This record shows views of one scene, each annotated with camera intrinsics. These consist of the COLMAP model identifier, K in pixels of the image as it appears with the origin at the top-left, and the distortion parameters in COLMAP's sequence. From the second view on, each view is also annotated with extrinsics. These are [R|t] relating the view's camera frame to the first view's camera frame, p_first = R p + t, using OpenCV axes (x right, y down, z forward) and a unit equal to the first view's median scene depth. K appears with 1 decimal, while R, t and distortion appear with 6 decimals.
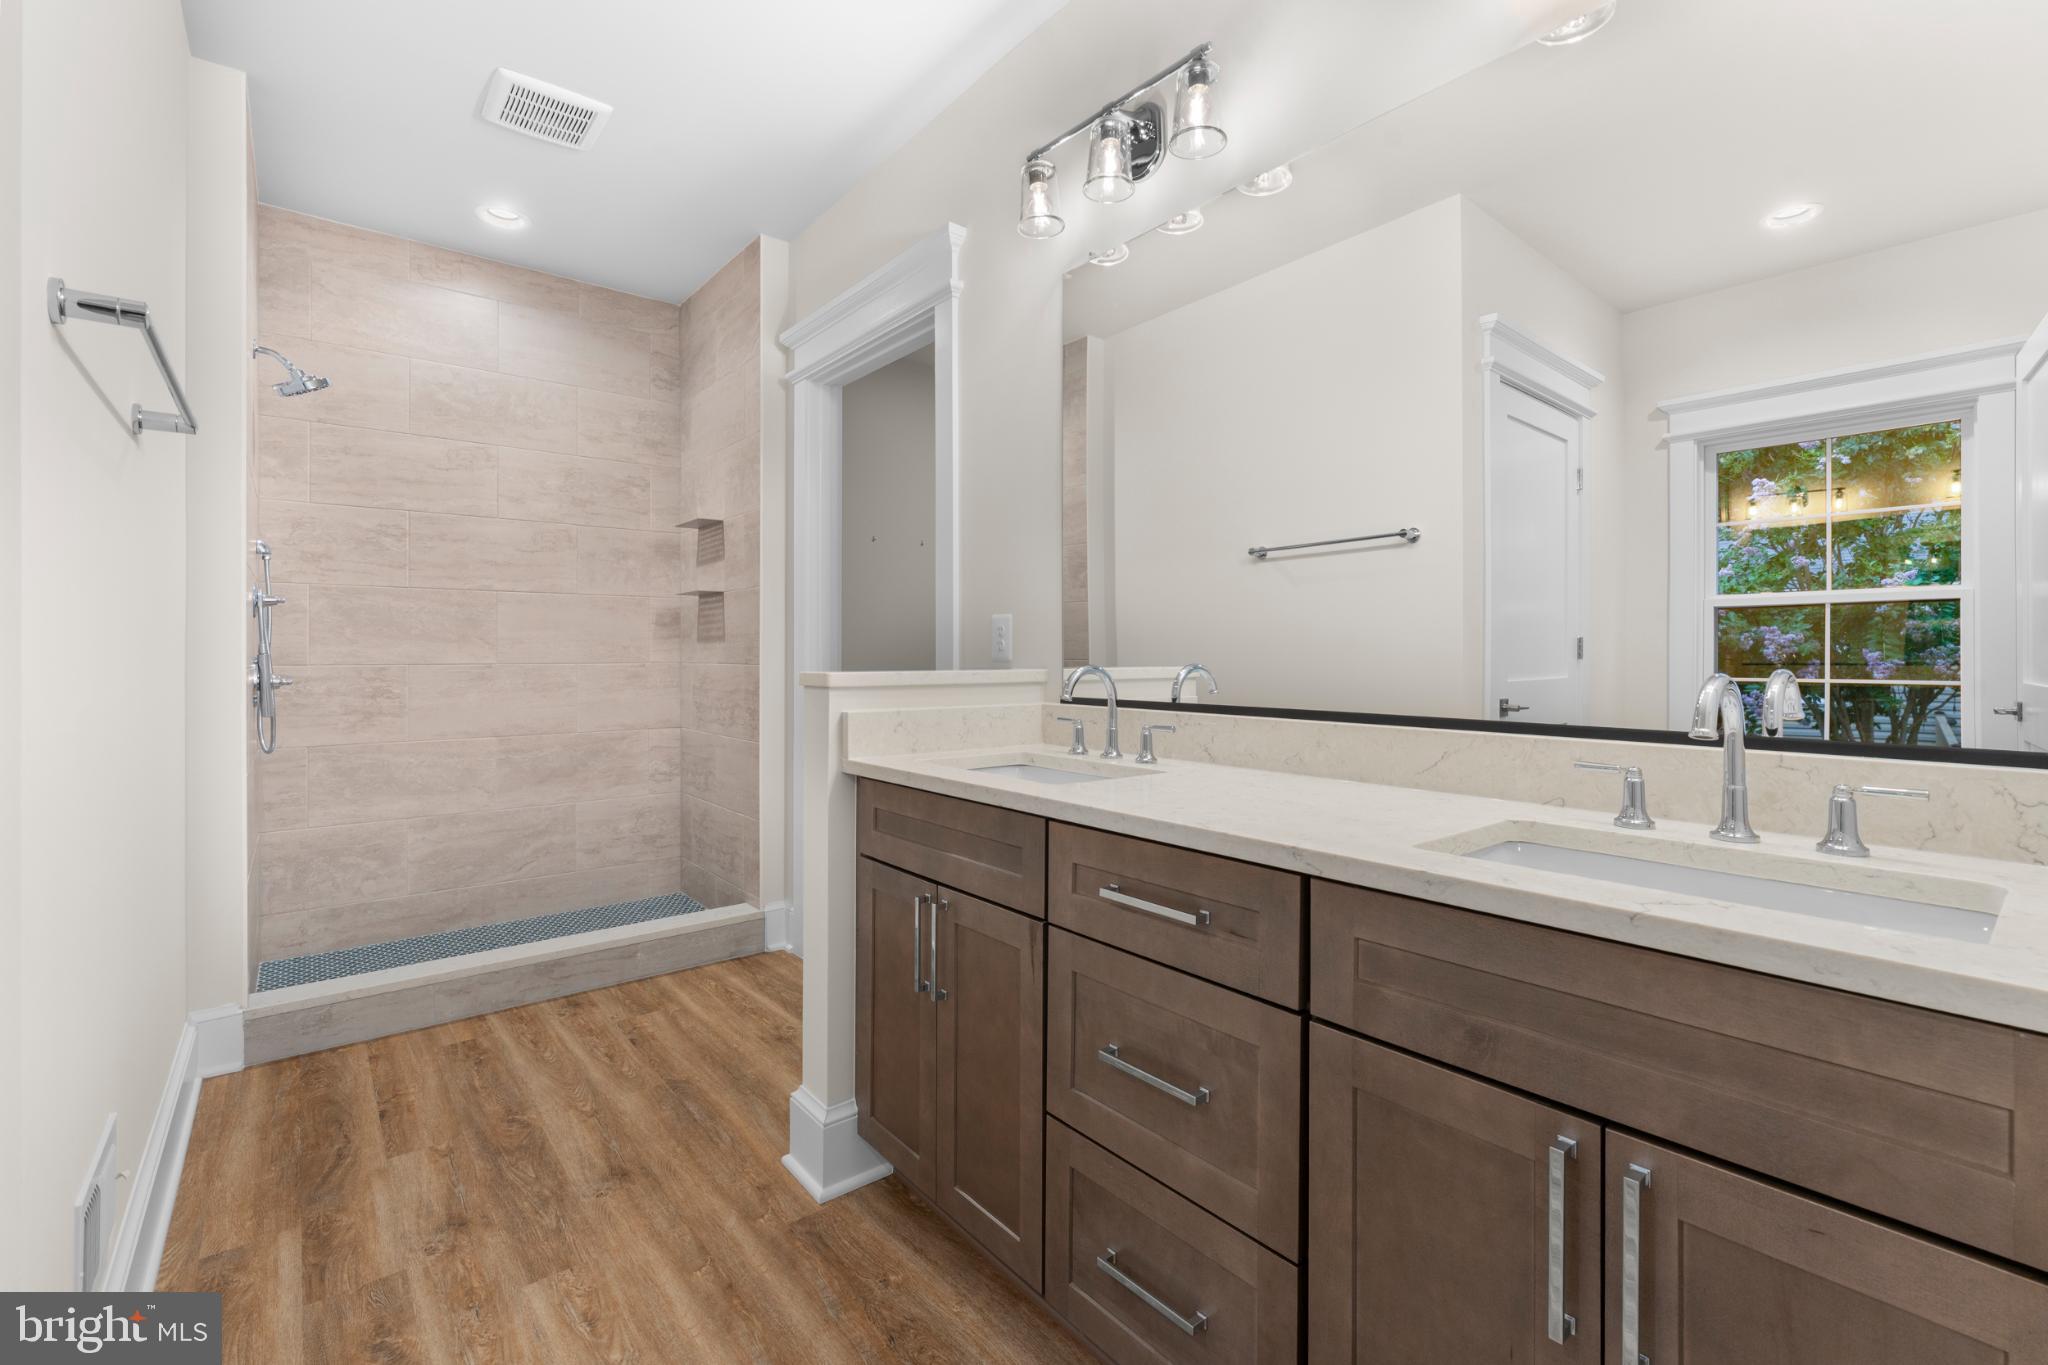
lens RADIAL K [[848.2, 0, 1028.5], [0, 848.2, 652.9], [0, 0, 1]] dist [-0.000696, -0.000060]
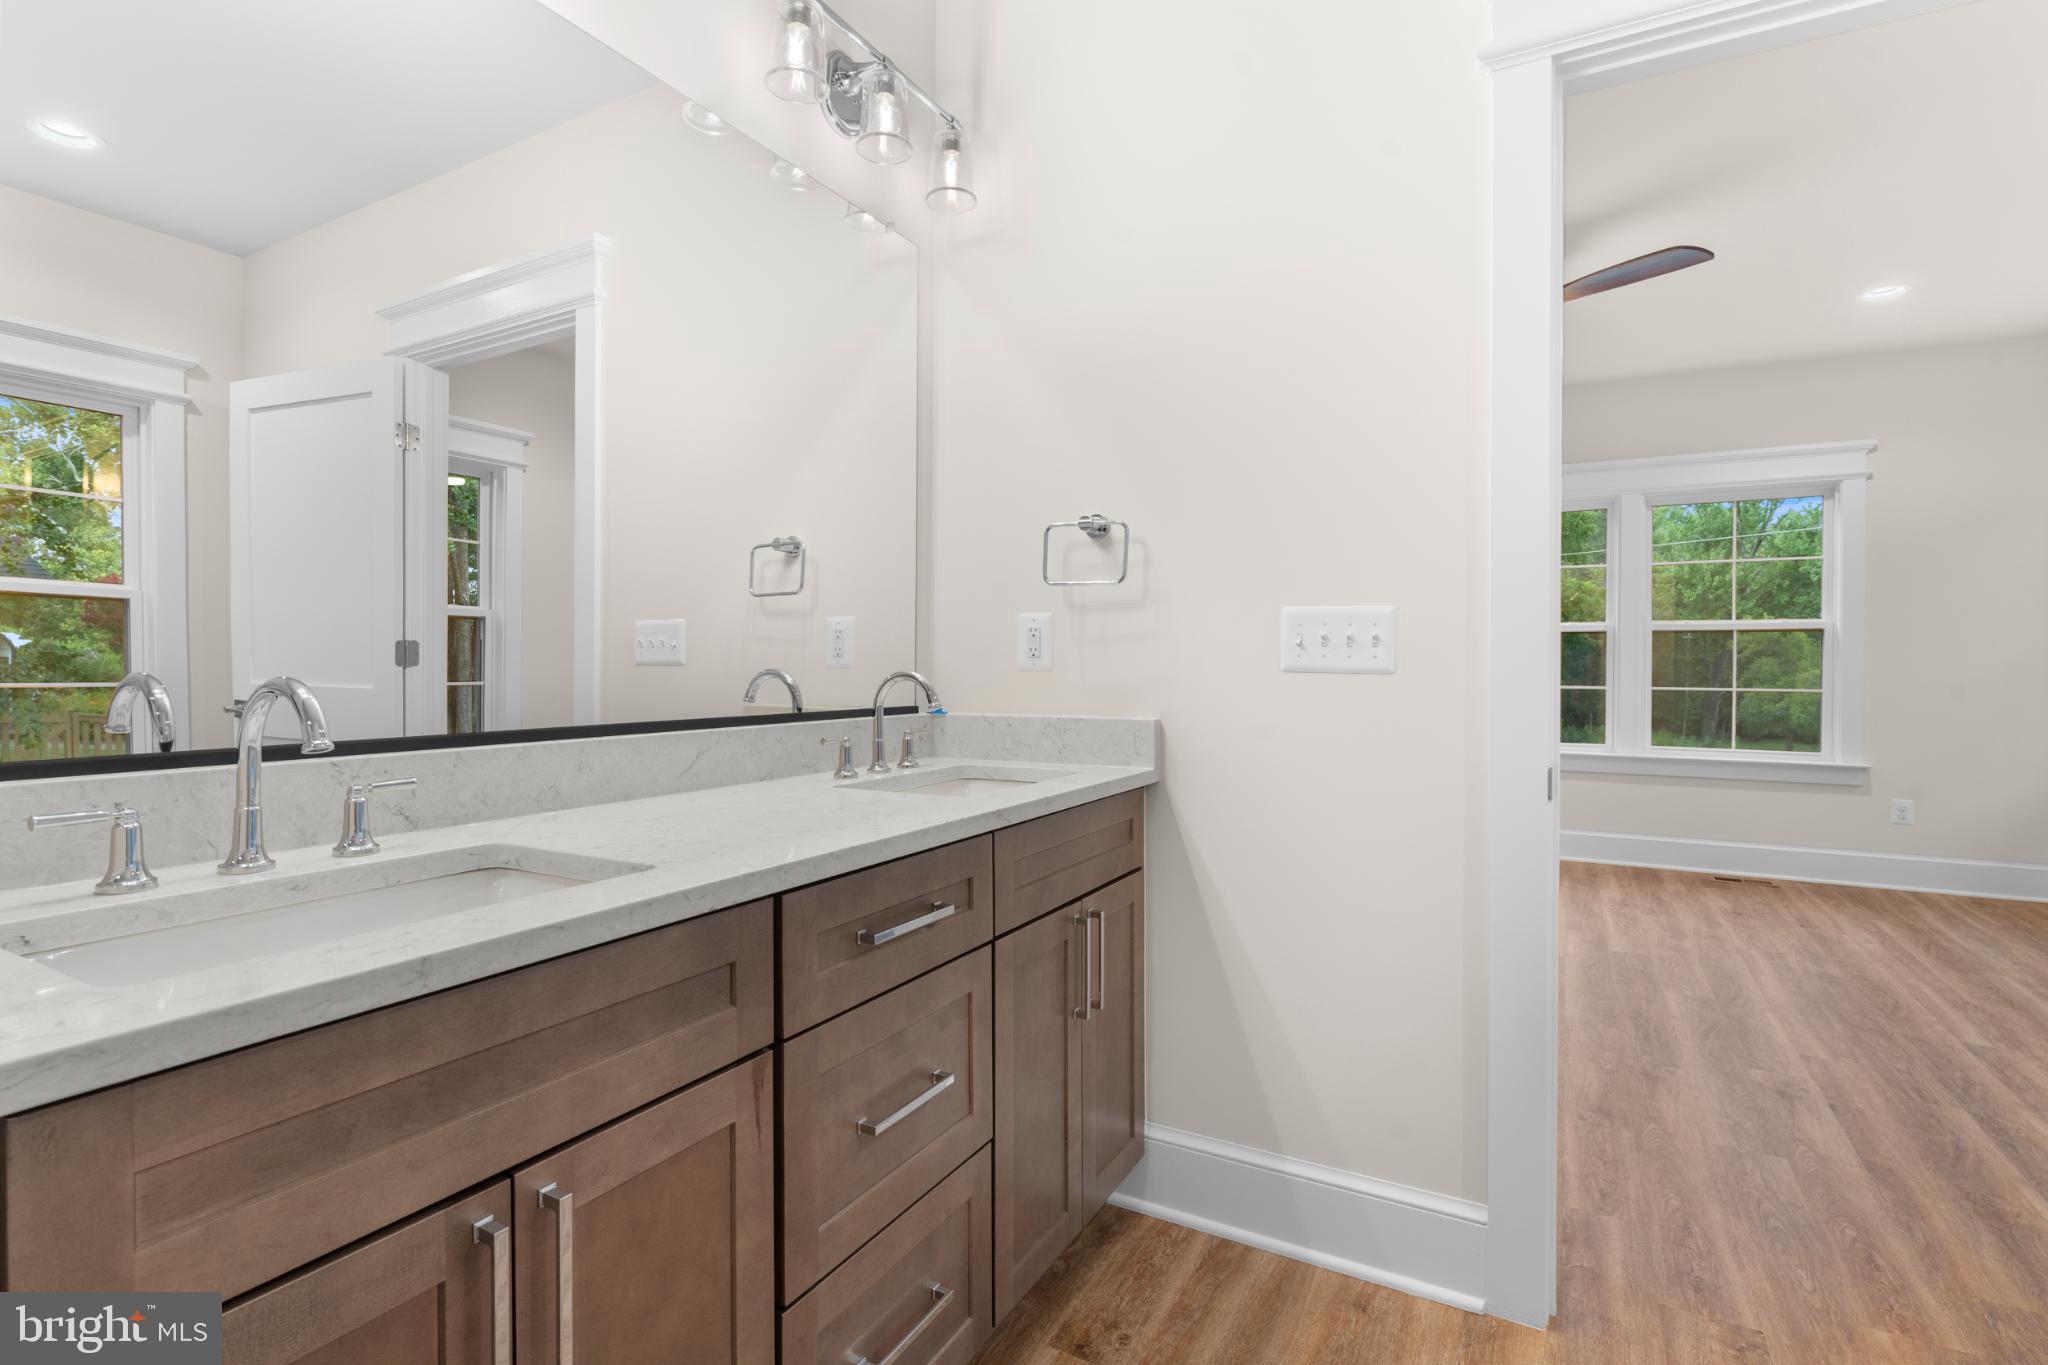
lens RADIAL K [[985.0, 0, 1024.0], [0, 985.0, 682.5], [0, 0, 1]] dist [0.001342, 0.000160]
pose [[-0.358647, -0.013659, 0.933373, -0.728313], [0.002703, 0.999874, 0.015671, 0.016708], [-0.933469, 0.008143, -0.358565, 1.026946]]
